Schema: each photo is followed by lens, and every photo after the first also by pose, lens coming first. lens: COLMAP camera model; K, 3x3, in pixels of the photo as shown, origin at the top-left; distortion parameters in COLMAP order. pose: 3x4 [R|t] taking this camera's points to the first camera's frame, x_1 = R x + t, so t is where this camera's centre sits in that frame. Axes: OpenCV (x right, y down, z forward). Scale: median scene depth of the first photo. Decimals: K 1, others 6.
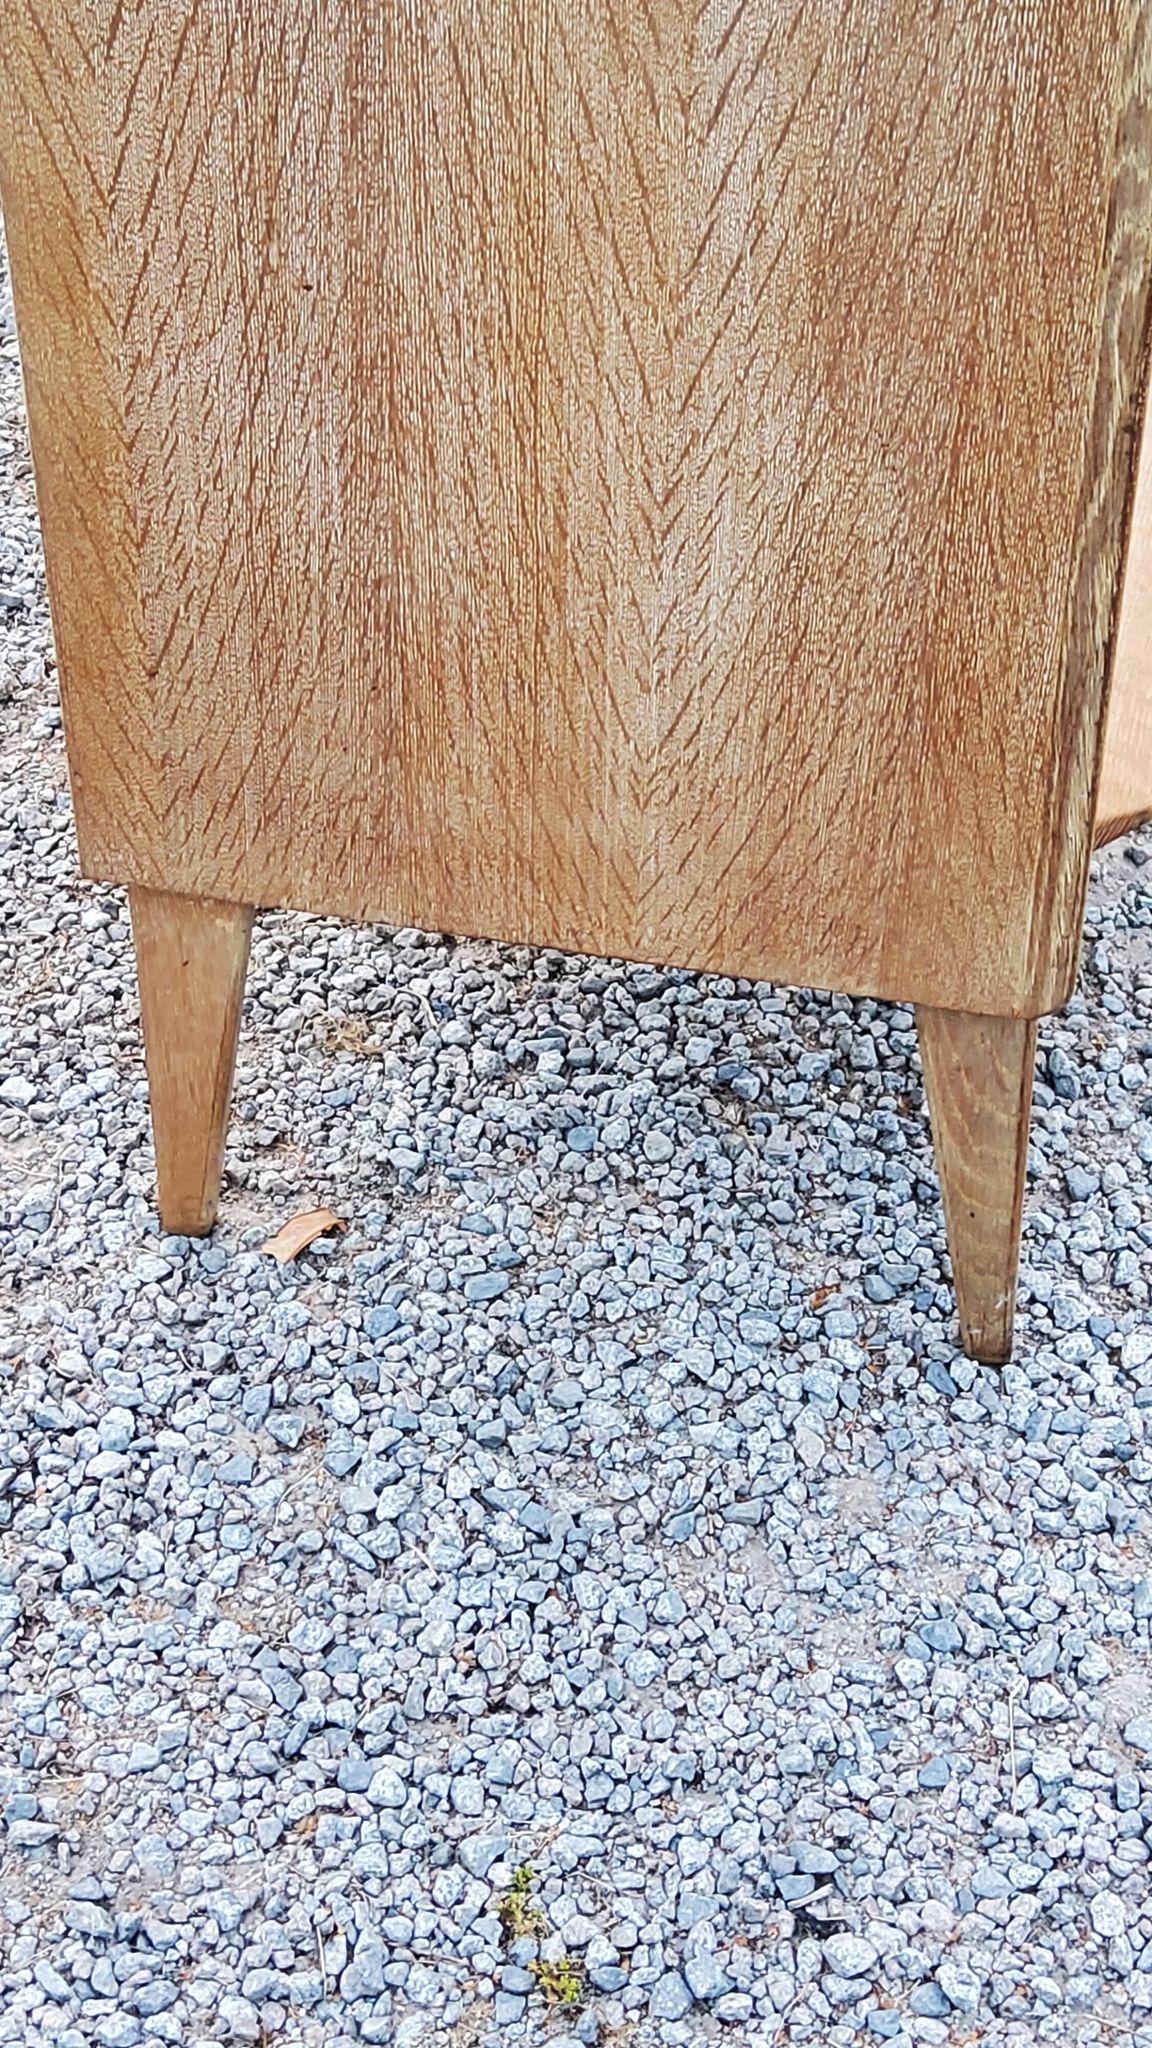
lens RADIAL K [[3106.9, 0, 597.9], [0, 3106.9, 1059.7], [0, 0, 1]] dist [0.102567, 0.000000]
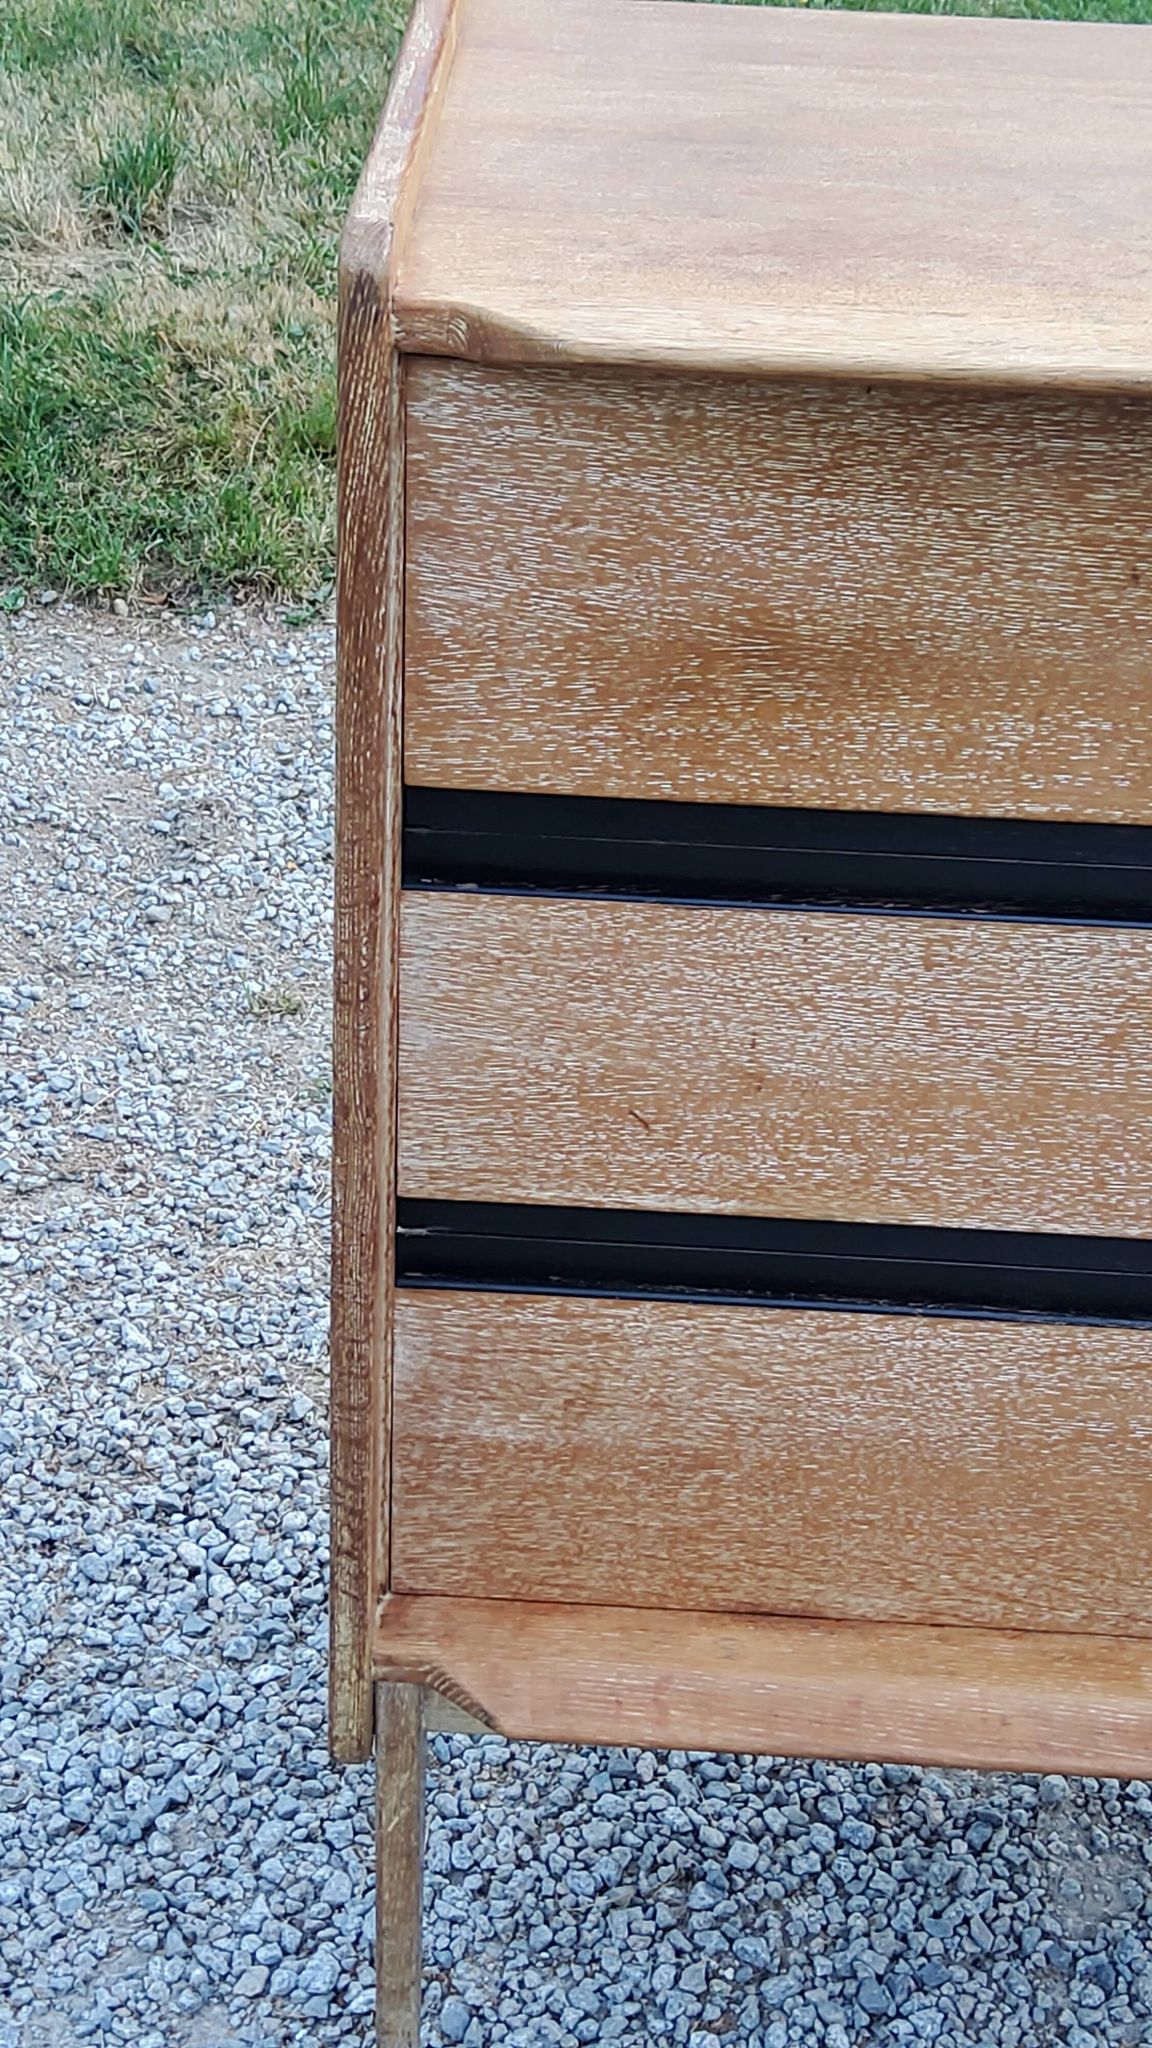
lens RADIAL K [[3106.9, 0, 556.7], [0, 3106.9, 1025.8], [0, 0, 1]] dist [0.102567, 0.000000]
pose [[0.151643, 0.515885, -0.843130, 0.874587], [-0.691352, 0.664985, 0.282538, -0.504945], [0.706425, 0.540054, 0.457498, 0.395837]]
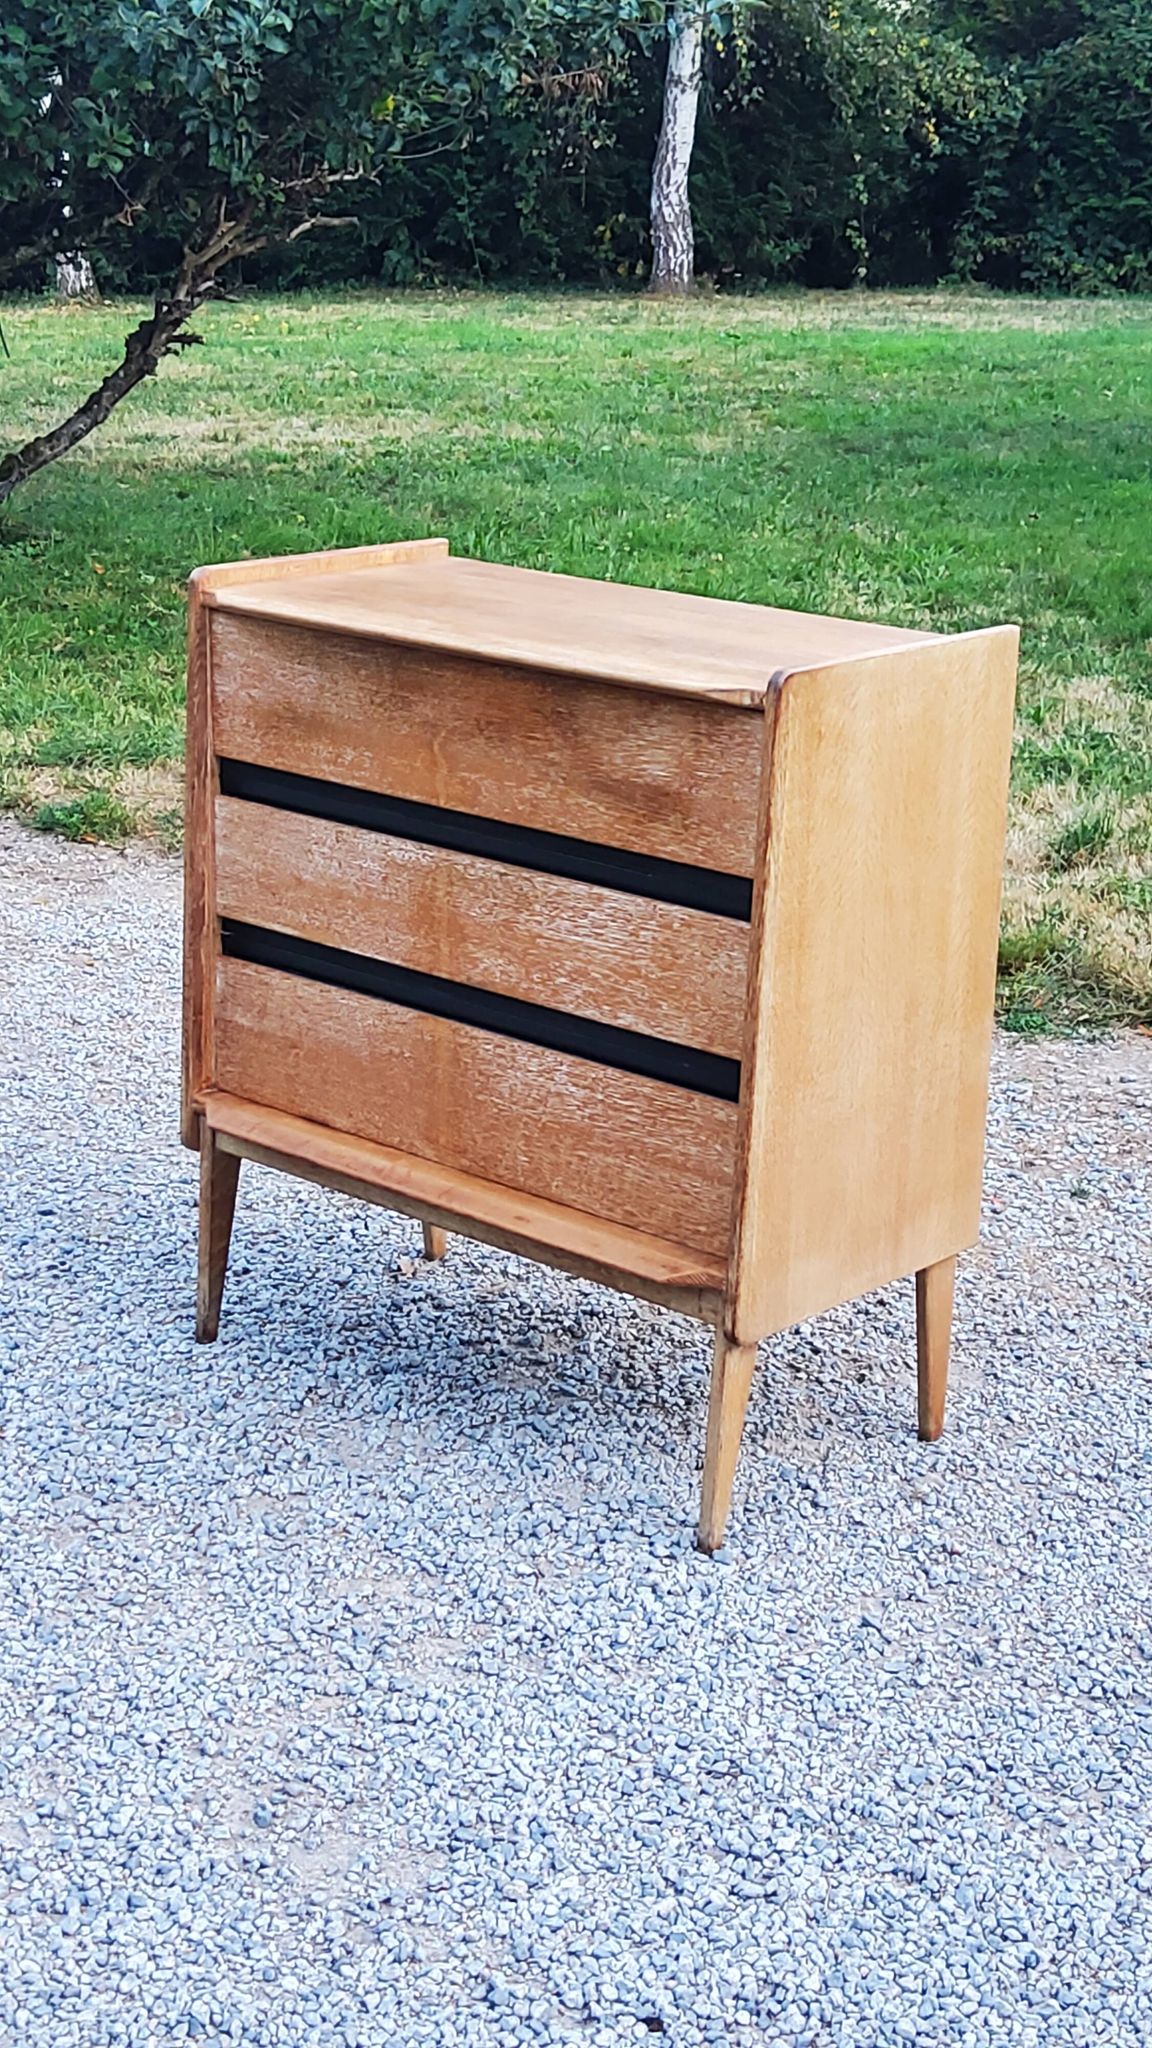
lens RADIAL K [[3106.9, 0, 576.3], [0, 3106.9, 1006.4], [0, 0, 1]] dist [0.102567, 0.000000]
pose [[-0.514286, 0.210750, -0.831321, 2.162920], [-0.602520, 0.601025, 0.525109, -1.695464], [0.610311, 0.770943, -0.182117, 1.535167]]
